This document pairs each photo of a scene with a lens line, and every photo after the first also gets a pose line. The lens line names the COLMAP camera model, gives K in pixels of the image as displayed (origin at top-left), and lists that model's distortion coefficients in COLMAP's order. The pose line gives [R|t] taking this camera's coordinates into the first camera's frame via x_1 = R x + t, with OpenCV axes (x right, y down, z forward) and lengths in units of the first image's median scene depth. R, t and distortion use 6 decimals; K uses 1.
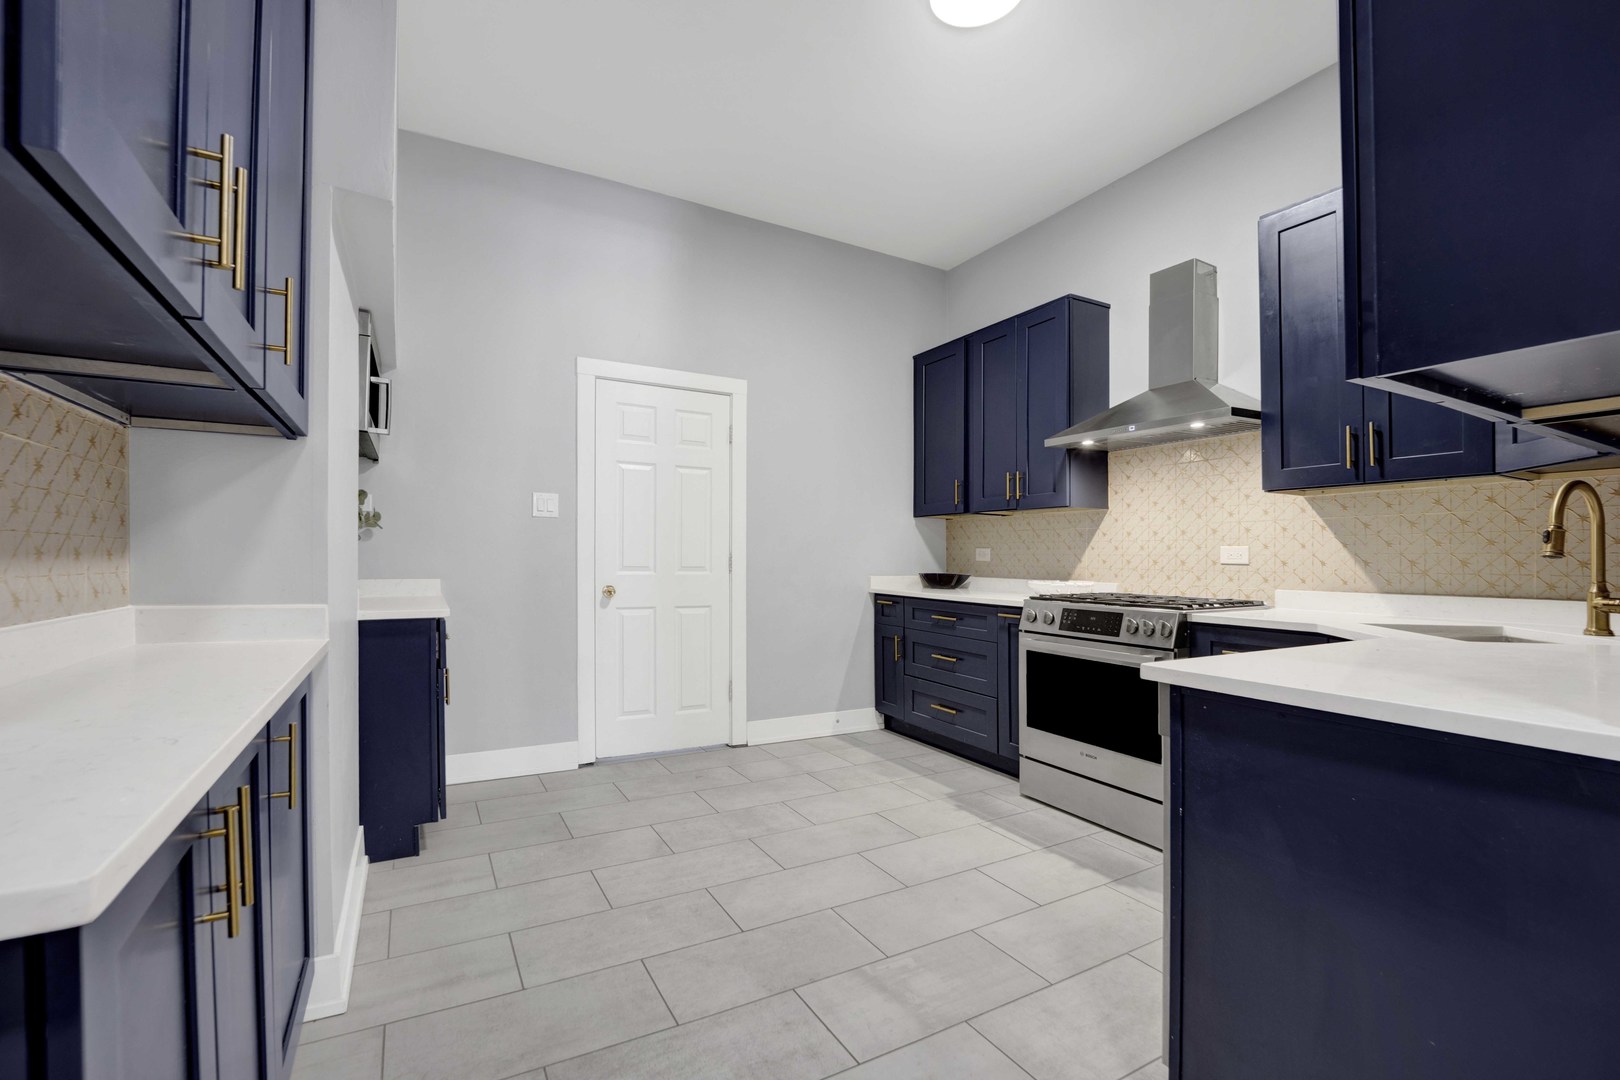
lens RADIAL K [[682.2, 0, 812.6], [0, 682.2, 548.7], [0, 0, 1]] dist [-0.021821, -0.000434]
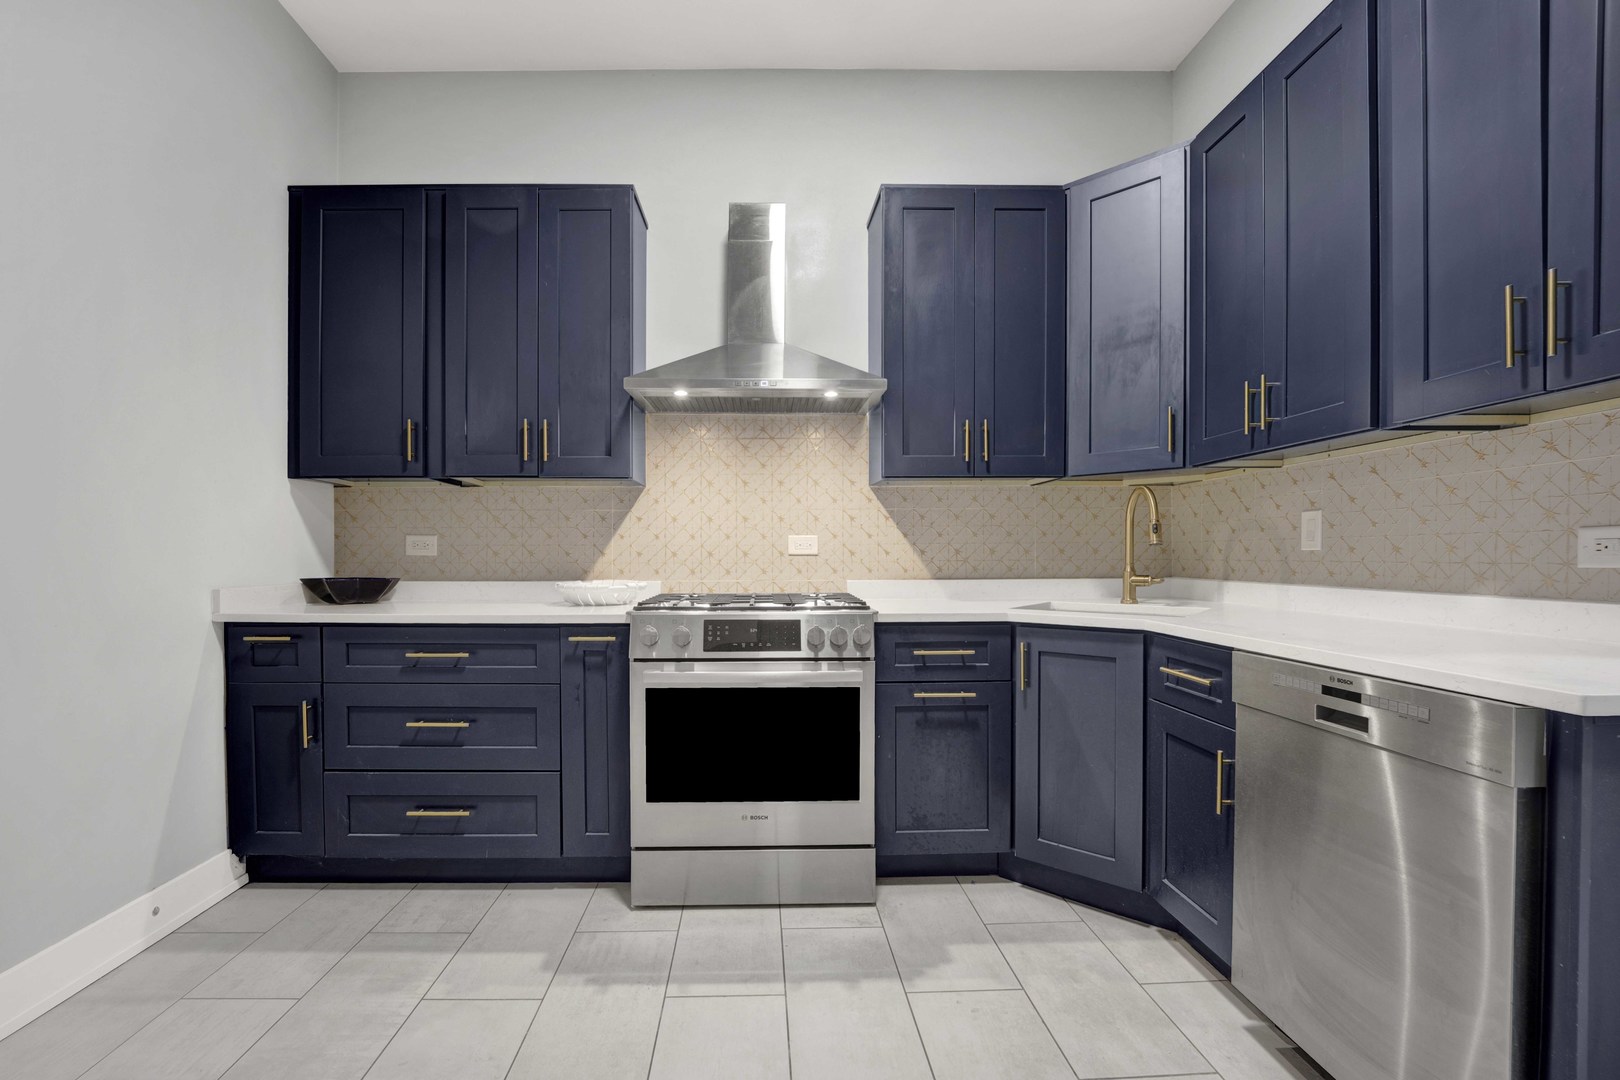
lens RADIAL K [[682.2, 0, 812.6], [0, 682.2, 548.7], [0, 0, 1]] dist [-0.021821, -0.000434]
pose [[0.476864, -0.004311, 0.878966, -0.168342], [-0.004621, 0.999962, 0.007411, 0.006740], [-0.878965, -0.007596, 0.476826, 0.483621]]
